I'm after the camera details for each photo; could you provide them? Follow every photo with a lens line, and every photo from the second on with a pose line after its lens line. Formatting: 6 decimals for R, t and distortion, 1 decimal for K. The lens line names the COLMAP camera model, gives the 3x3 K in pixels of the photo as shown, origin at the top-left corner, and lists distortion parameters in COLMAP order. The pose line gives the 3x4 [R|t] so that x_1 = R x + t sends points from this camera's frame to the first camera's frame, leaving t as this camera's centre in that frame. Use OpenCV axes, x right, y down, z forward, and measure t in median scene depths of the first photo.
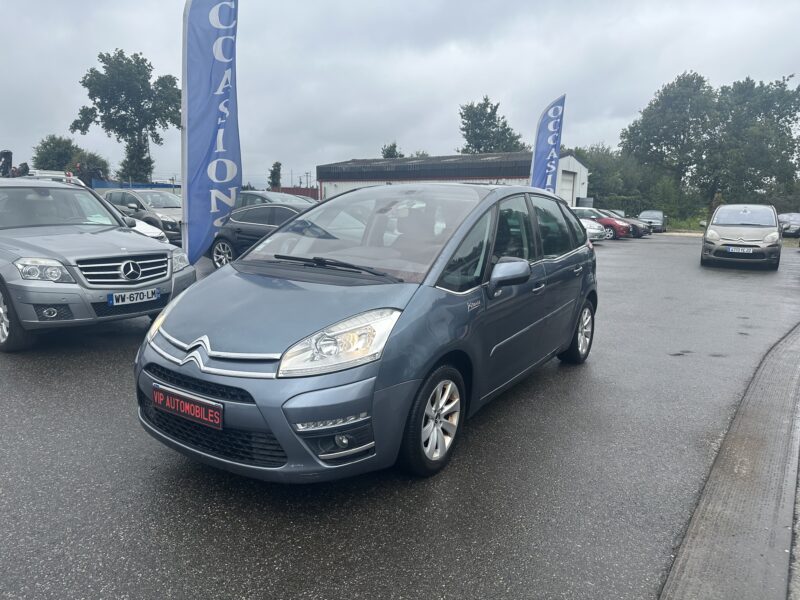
lens RADIAL K [[555.5, 0, 397.2], [0, 555.5, 311.2], [0, 0, 1]] dist [0.097000, -0.162665]
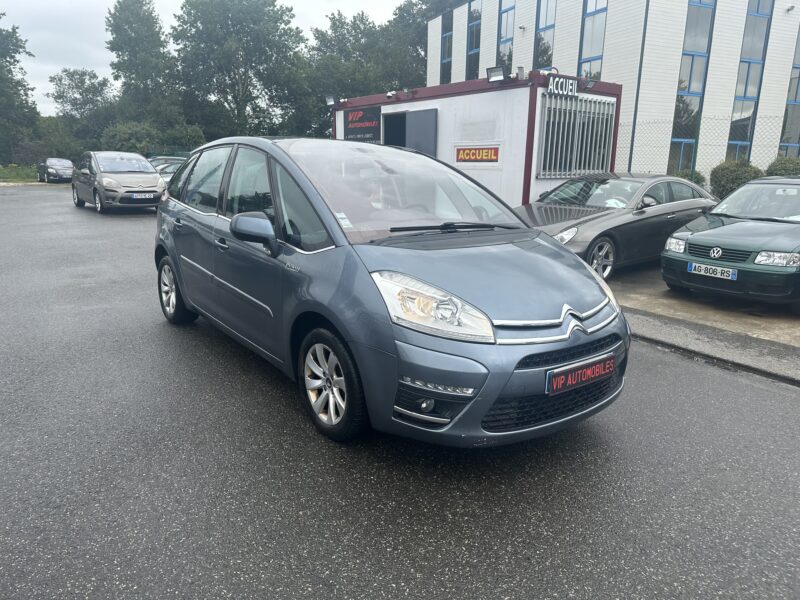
lens RADIAL K [[570.3, 0, 401.5], [0, 570.3, 288.9], [0, 0, 1]] dist [0.037198, -0.038957]
pose [[0.327609, -0.212292, 0.920654, -0.126433], [0.161655, 0.972656, 0.166759, -0.018590], [-0.930881, 0.094197, 0.352969, 0.083229]]
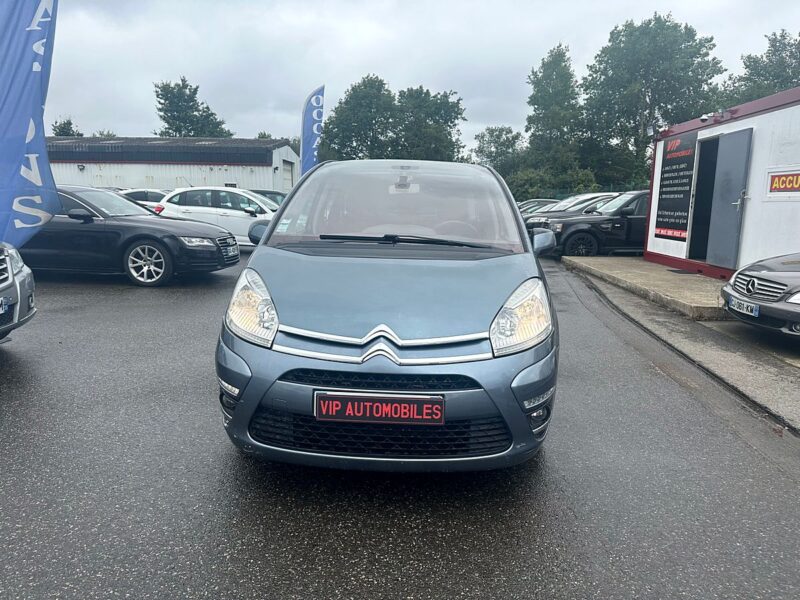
lens RADIAL K [[563.3, 0, 400.0], [0, 563.3, 300.0], [0, 0, 1]] dist [0.073189, -0.096967]
pose [[0.855156, -0.092141, 0.510115, -0.069231], [0.094549, 0.995293, 0.021276, -0.000907], [-0.509675, 0.030036, 0.859843, 0.022117]]
